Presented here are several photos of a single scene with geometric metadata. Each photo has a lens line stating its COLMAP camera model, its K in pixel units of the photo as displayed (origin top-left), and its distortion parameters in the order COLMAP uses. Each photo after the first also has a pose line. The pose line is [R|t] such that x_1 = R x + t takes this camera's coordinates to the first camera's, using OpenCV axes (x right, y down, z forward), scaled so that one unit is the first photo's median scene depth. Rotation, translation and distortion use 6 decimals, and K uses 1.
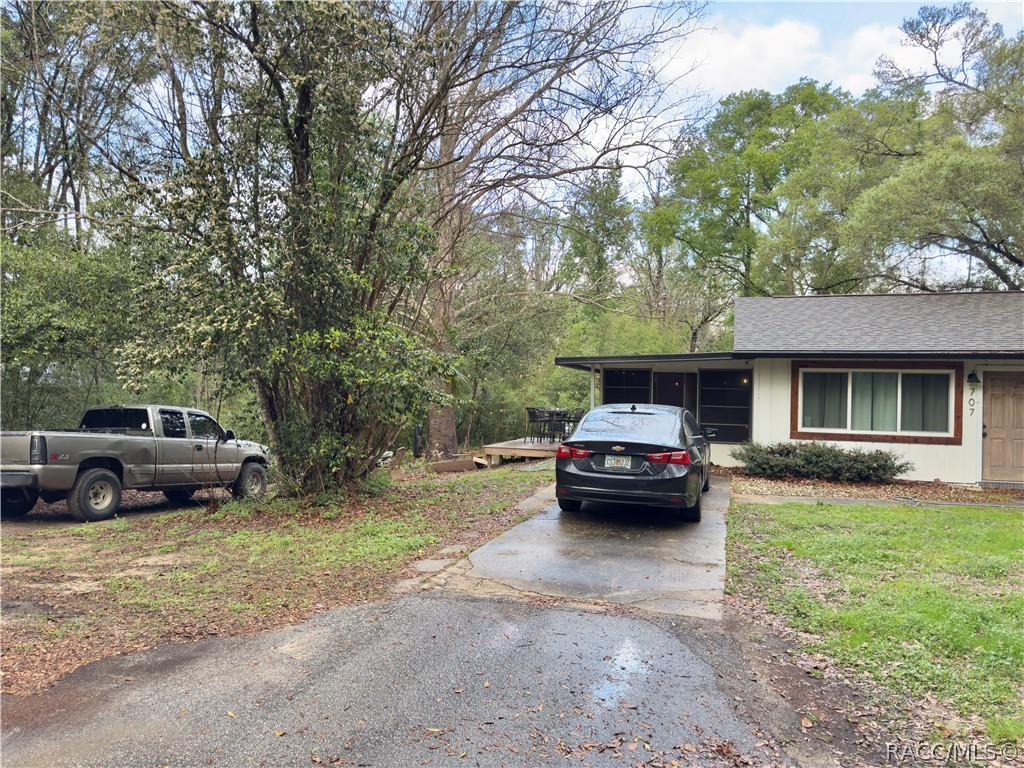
lens RADIAL K [[713.4, 0, 505.9], [0, 713.4, 386.0], [0, 0, 1]] dist [0.048124, -0.052200]
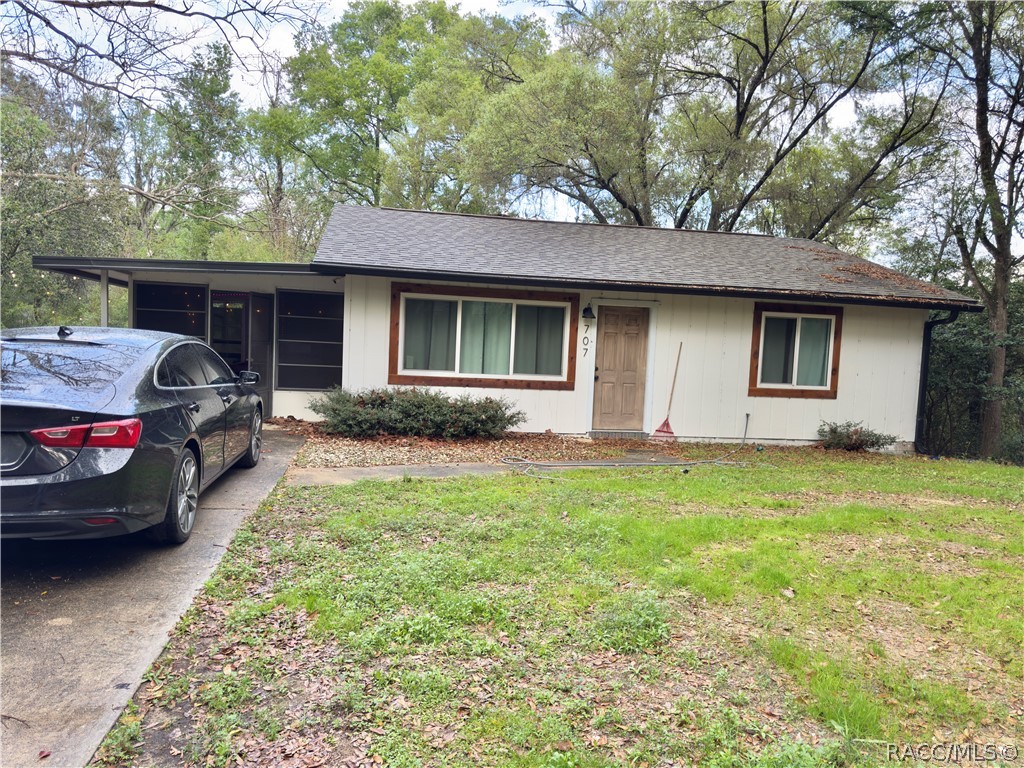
lens RADIAL K [[707.4, 0, 506.2], [0, 707.4, 380.3], [0, 0, 1]] dist [0.131662, -0.172636]
pose [[0.883470, -0.004647, 0.468464, 0.158203], [-0.029867, 0.997358, 0.066219, 0.015862], [-0.467534, -0.072495, 0.880997, 0.283679]]
